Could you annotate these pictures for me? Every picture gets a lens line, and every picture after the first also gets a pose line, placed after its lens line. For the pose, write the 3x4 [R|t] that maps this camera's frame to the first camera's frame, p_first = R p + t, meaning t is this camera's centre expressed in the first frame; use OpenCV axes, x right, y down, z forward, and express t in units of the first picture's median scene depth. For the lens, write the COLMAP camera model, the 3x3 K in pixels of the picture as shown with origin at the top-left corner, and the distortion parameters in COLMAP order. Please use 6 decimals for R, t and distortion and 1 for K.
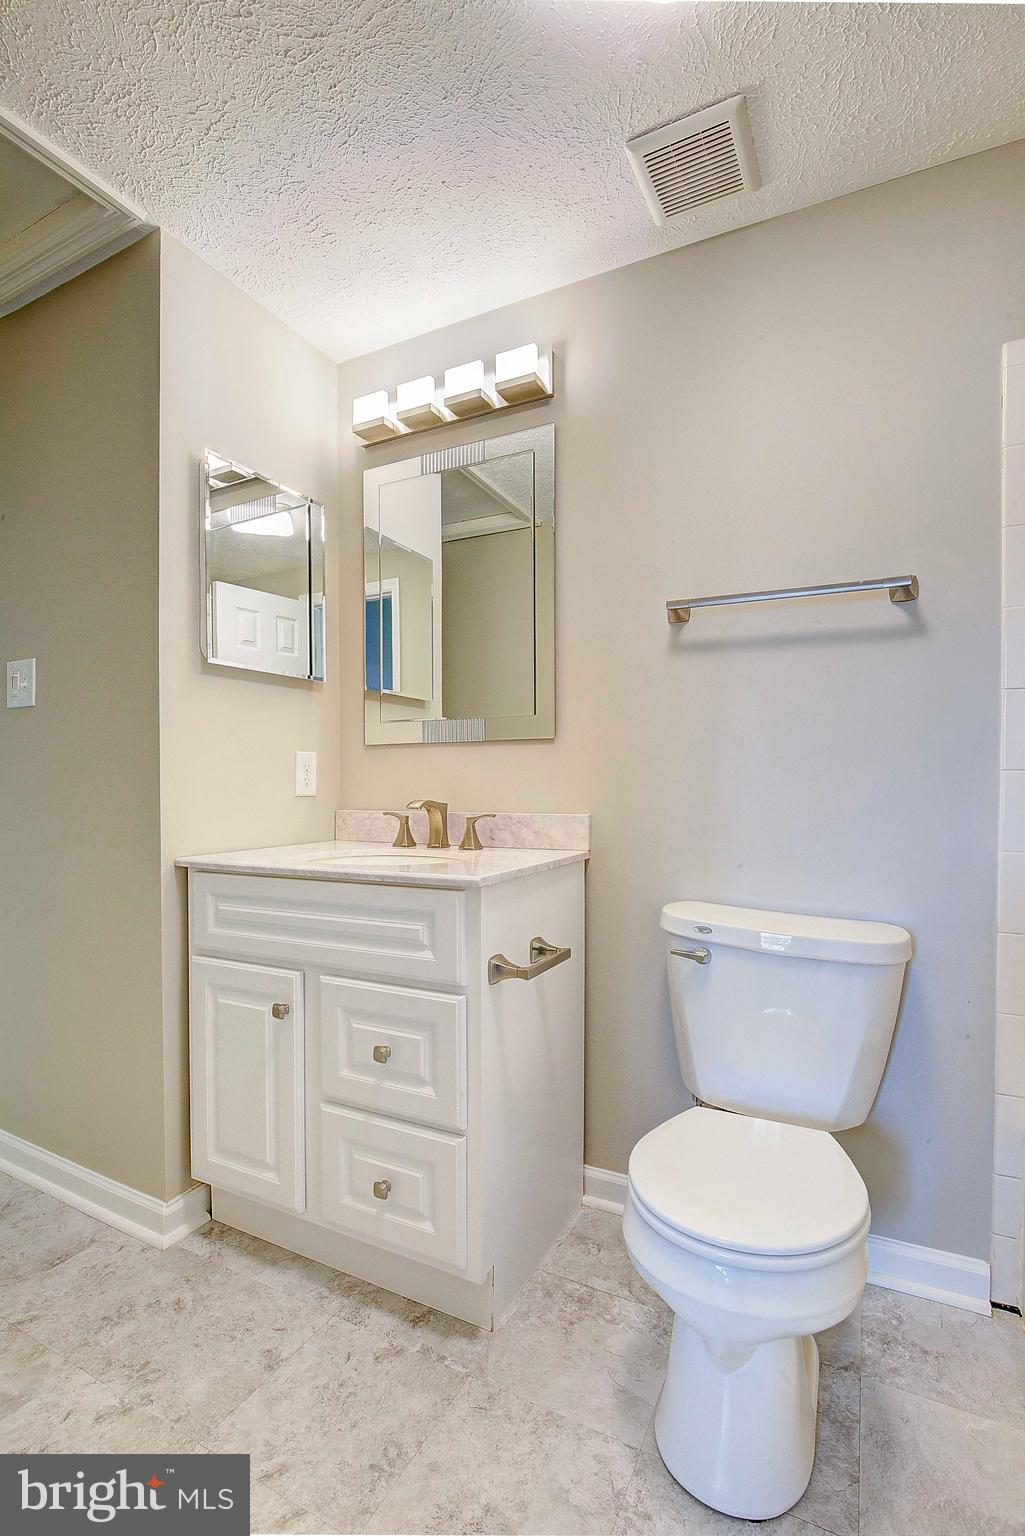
lens RADIAL K [[698.6, 0, 506.4], [0, 698.6, 782.6], [0, 0, 1]] dist [-0.035665, 0.005379]
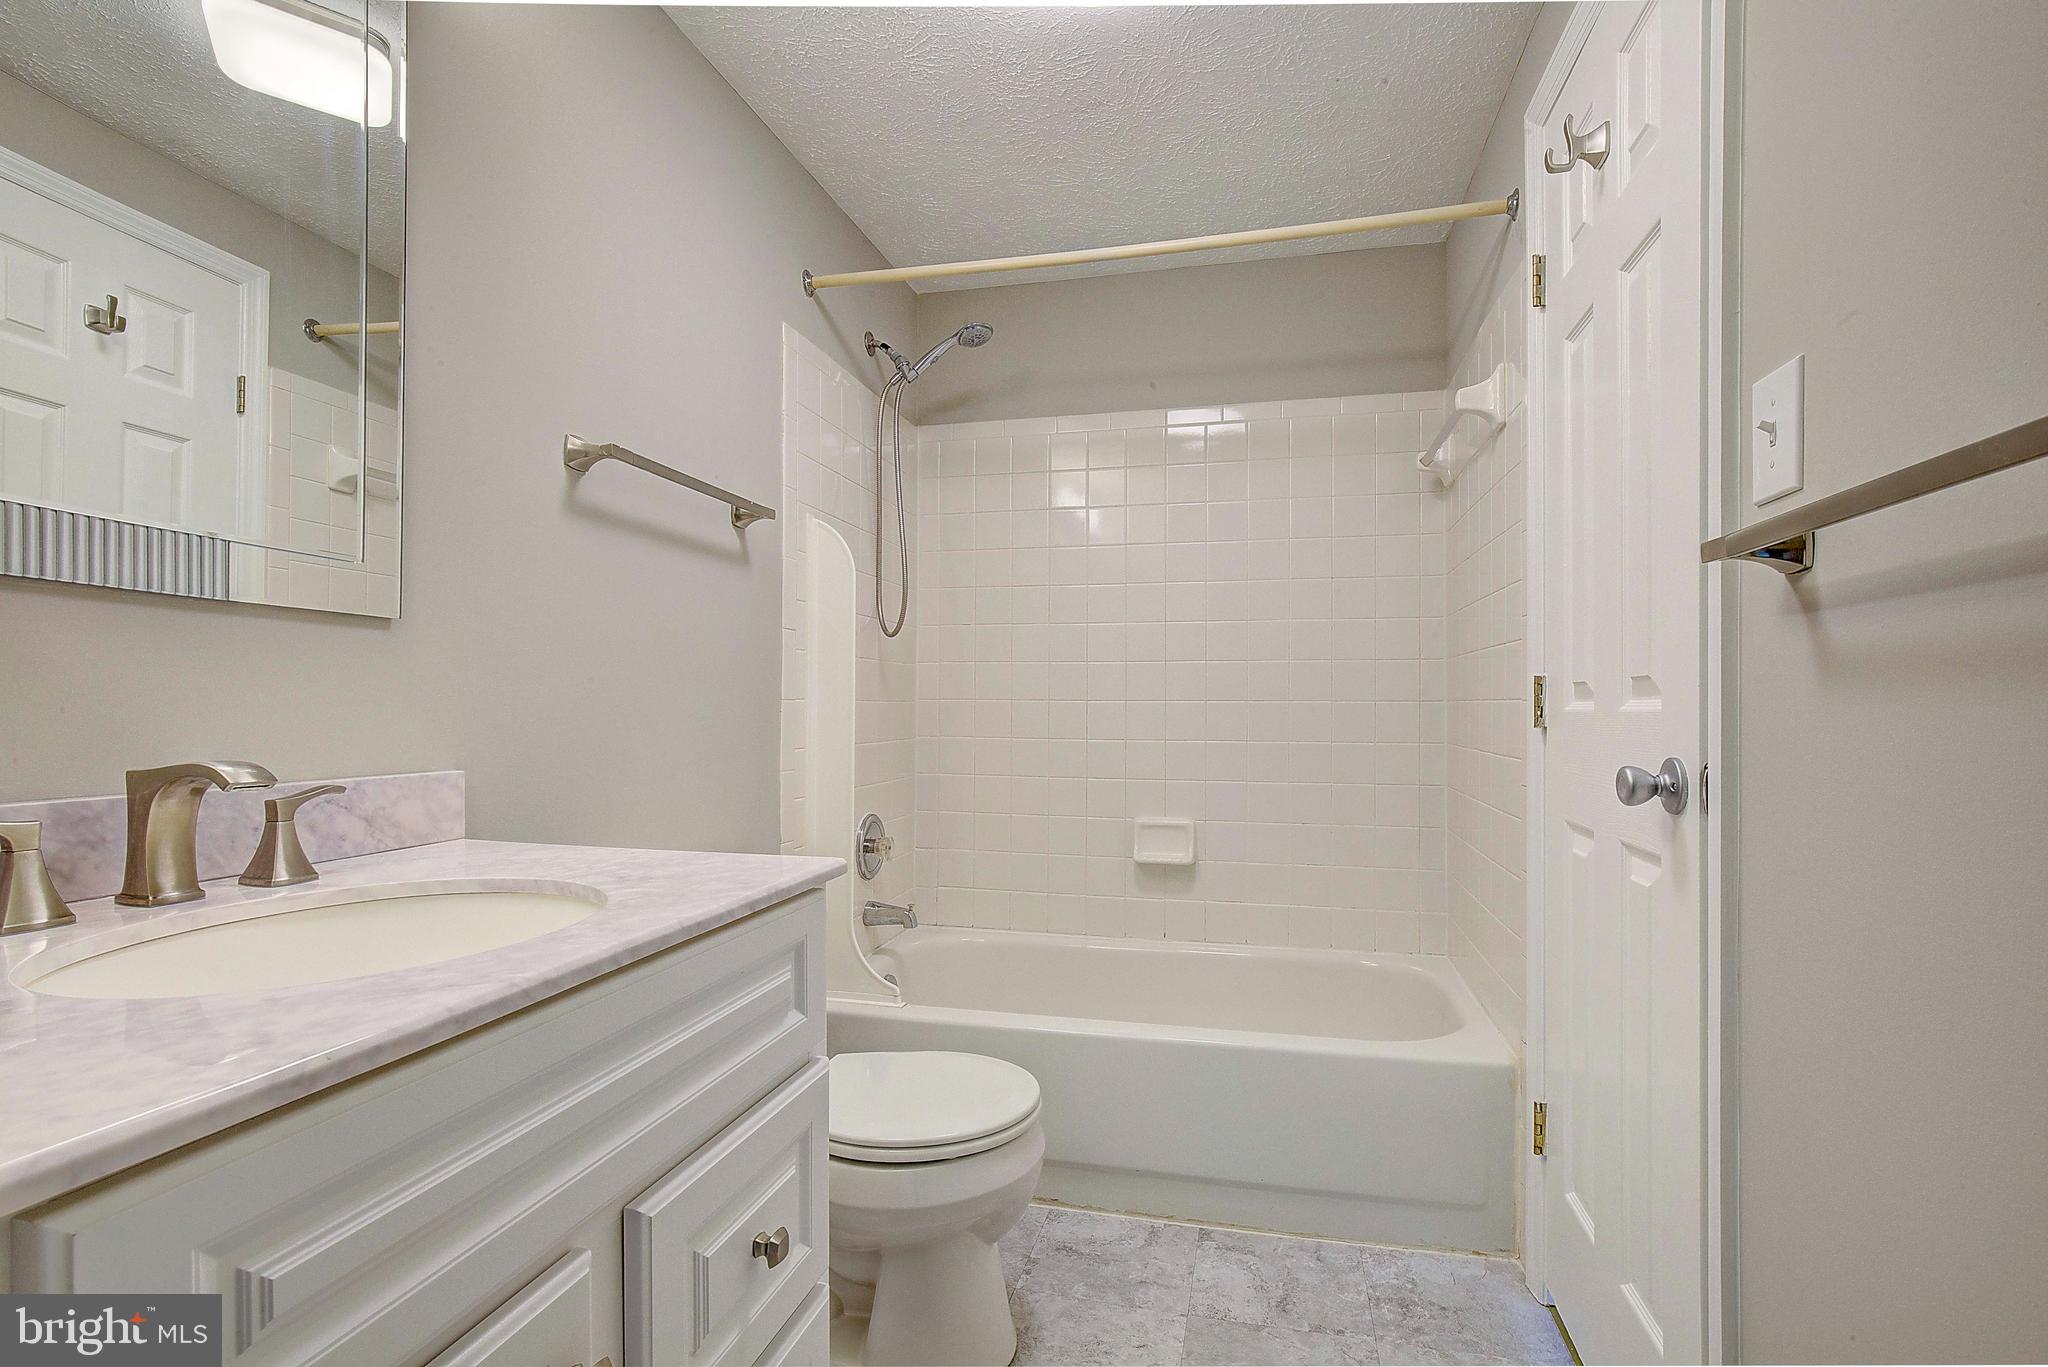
lens RADIAL K [[945.0, 0, 1027.7], [0, 945.0, 700.5], [0, 0, 1]] dist [-0.038633, 0.000110]
pose [[-0.234799, 0.010576, 0.971986, -0.674364], [0.005670, 0.999939, -0.009510, 0.002225], [-0.972027, 0.003278, -0.234844, 0.745249]]
